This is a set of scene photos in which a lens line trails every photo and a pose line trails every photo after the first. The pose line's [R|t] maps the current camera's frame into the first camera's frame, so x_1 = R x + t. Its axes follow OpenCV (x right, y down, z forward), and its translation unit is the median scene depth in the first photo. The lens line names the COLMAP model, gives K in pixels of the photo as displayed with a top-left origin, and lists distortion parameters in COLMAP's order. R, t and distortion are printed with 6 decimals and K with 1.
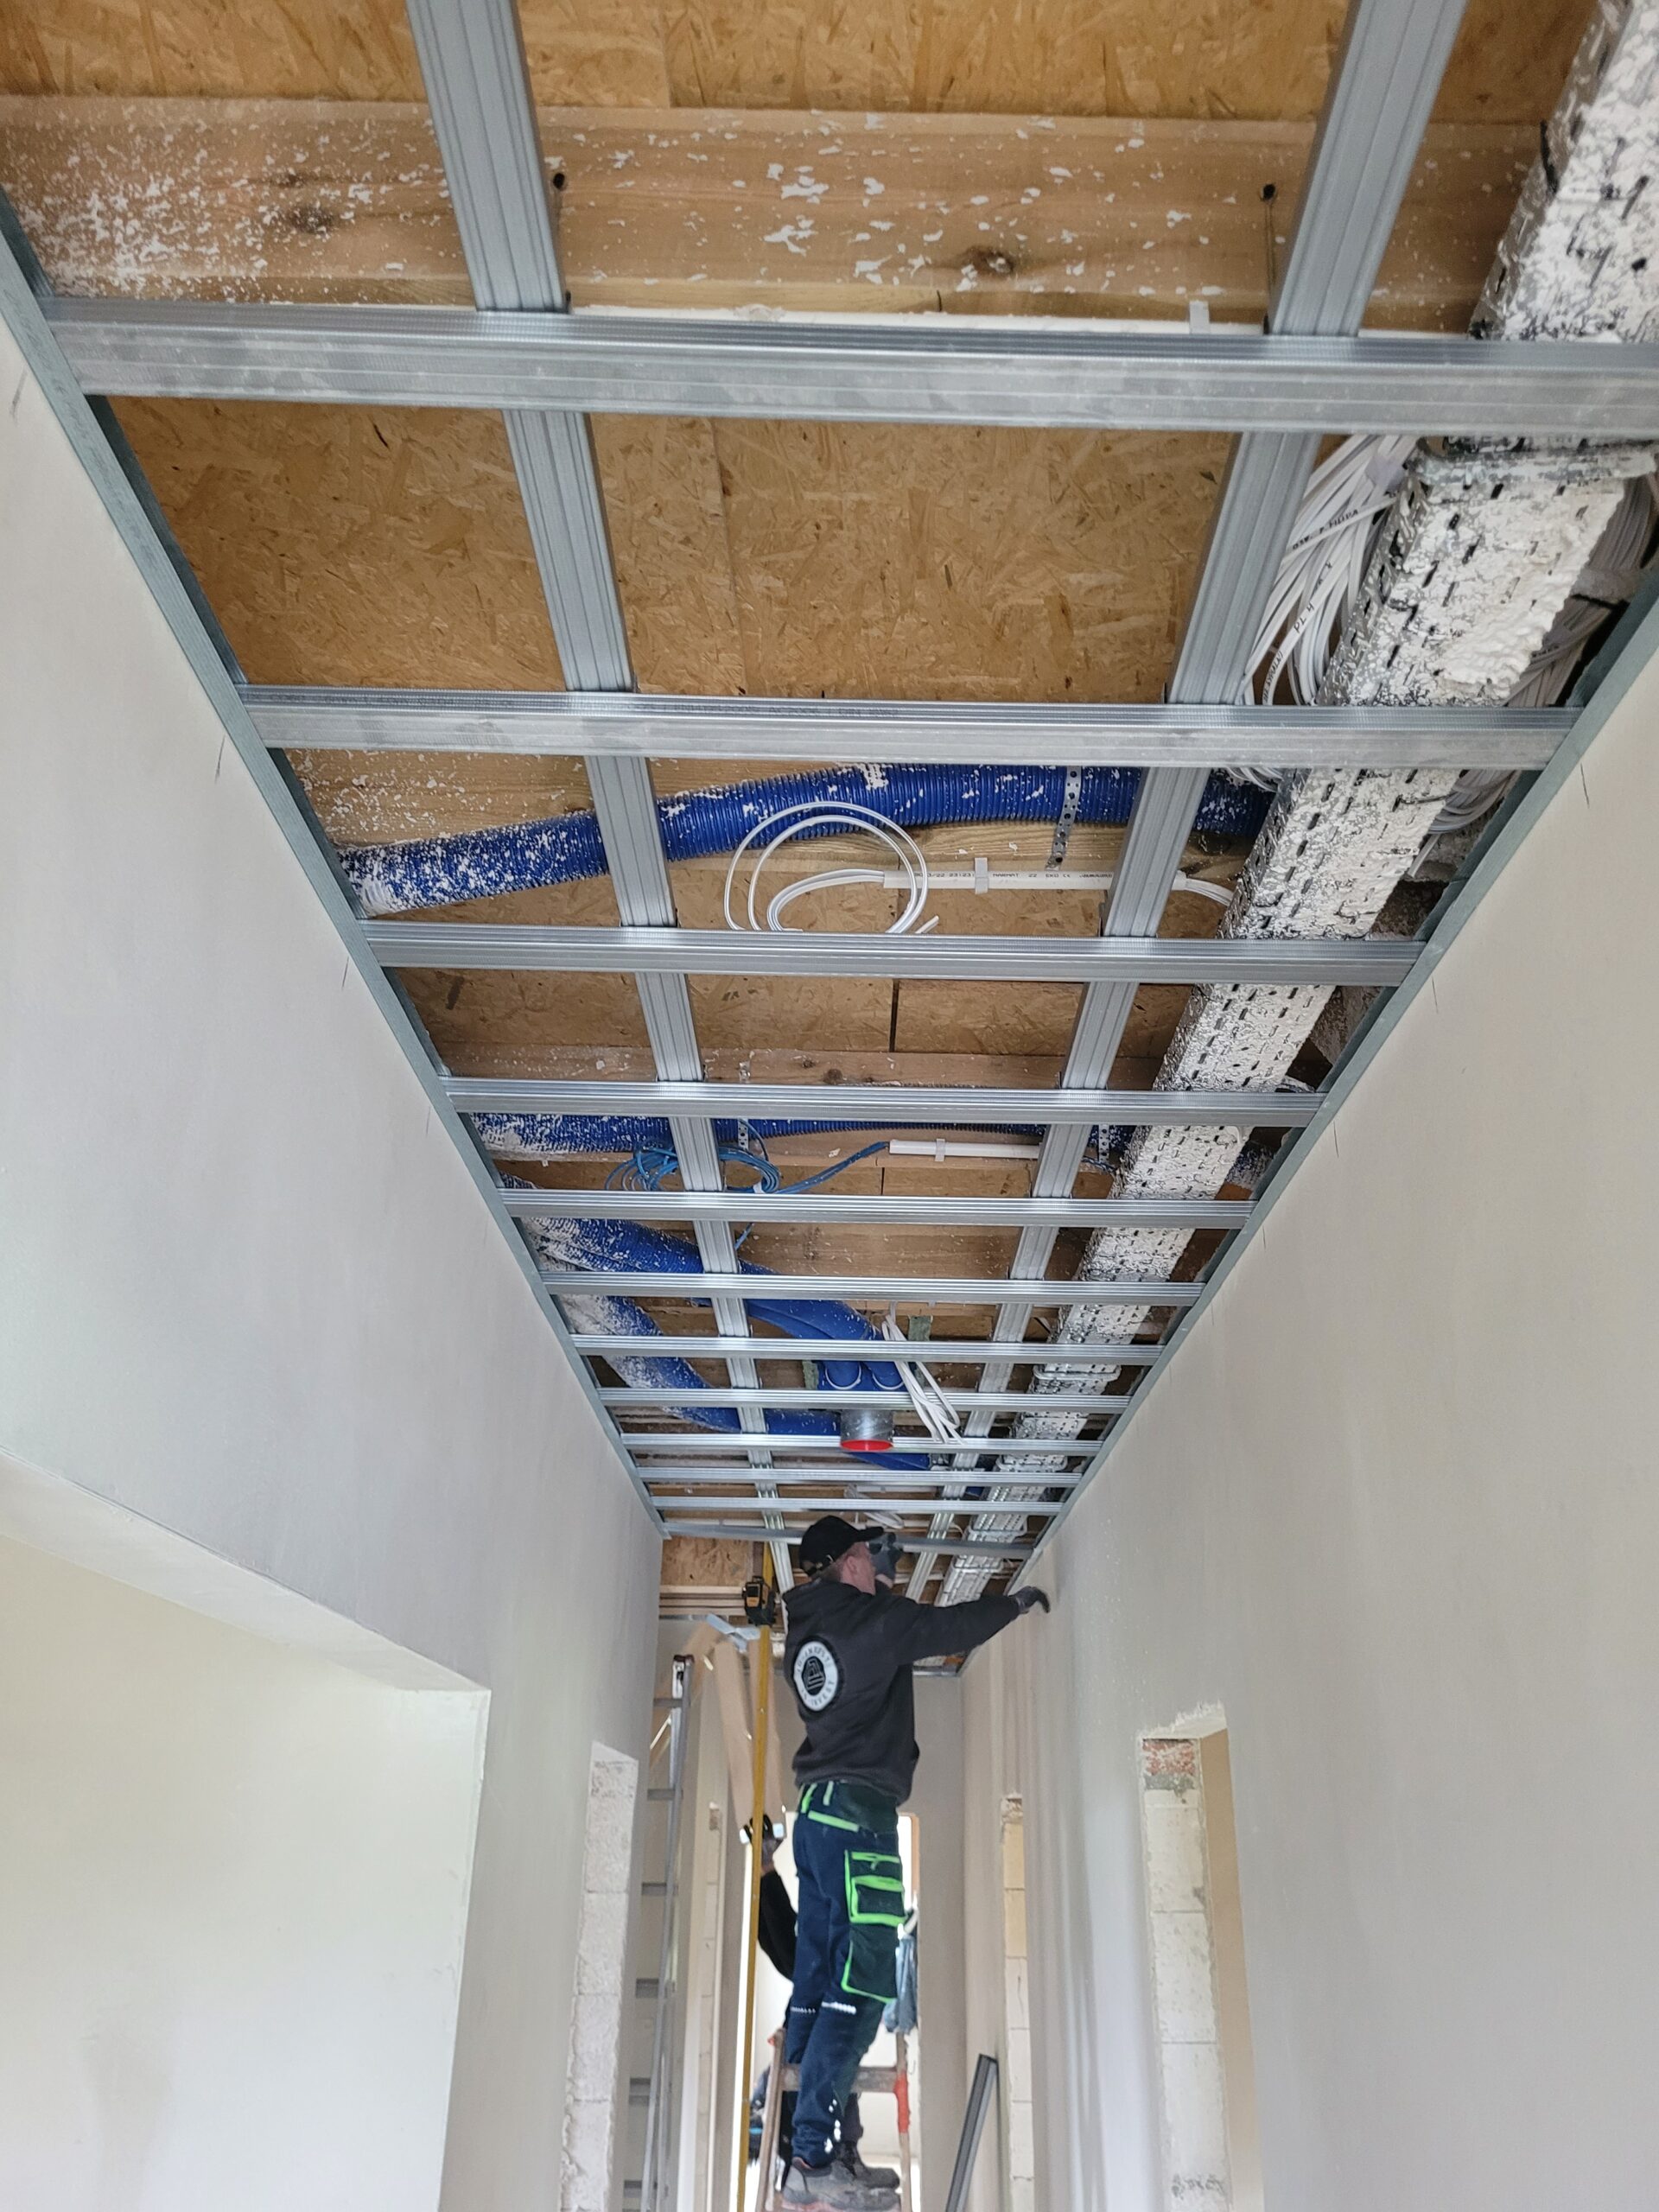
lens RADIAL K [[1685.4, 0, 839.1], [0, 1685.4, 1104.8], [0, 0, 1]] dist [0.055326, -0.081133]
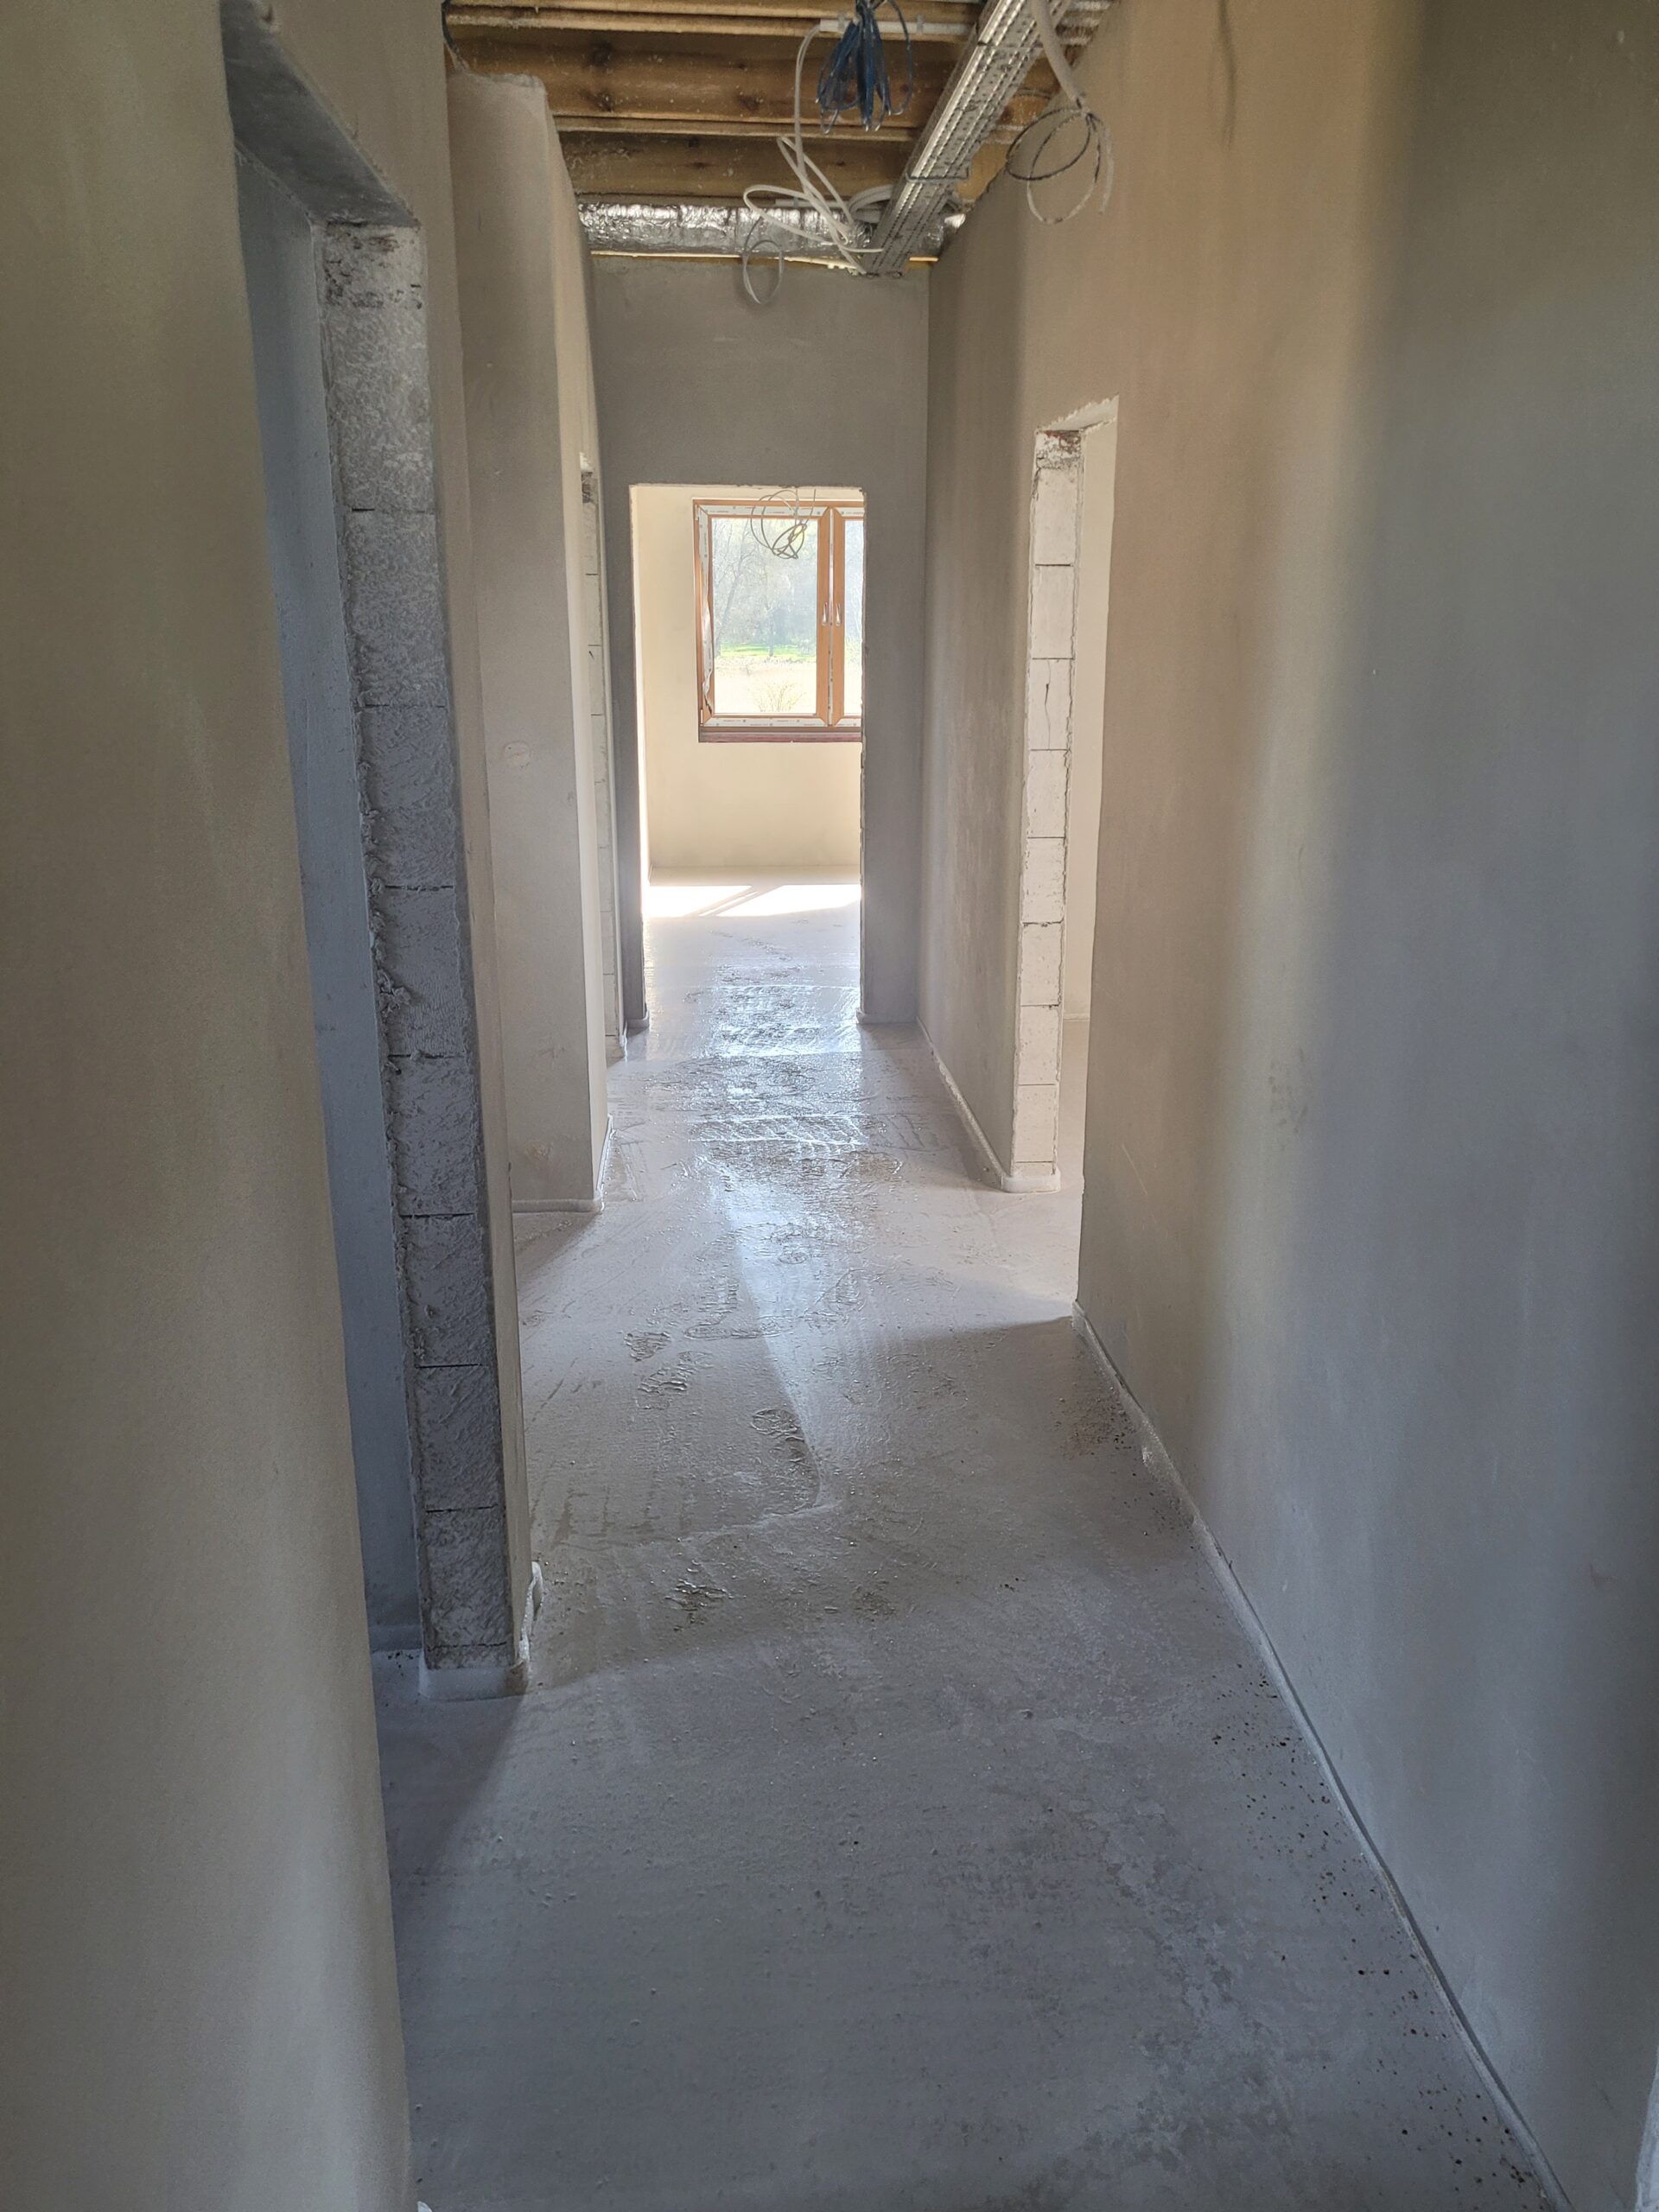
lens RADIAL K [[1685.4, 0, 839.1], [0, 1685.4, 1104.8], [0, 0, 1]] dist [0.055326, -0.081133]
pose [[0.996627, -0.035950, 0.073771, -0.043637], [-0.020221, 0.763649, 0.645315, 0.228840], [-0.079535, -0.644630, 0.760346, 0.424620]]
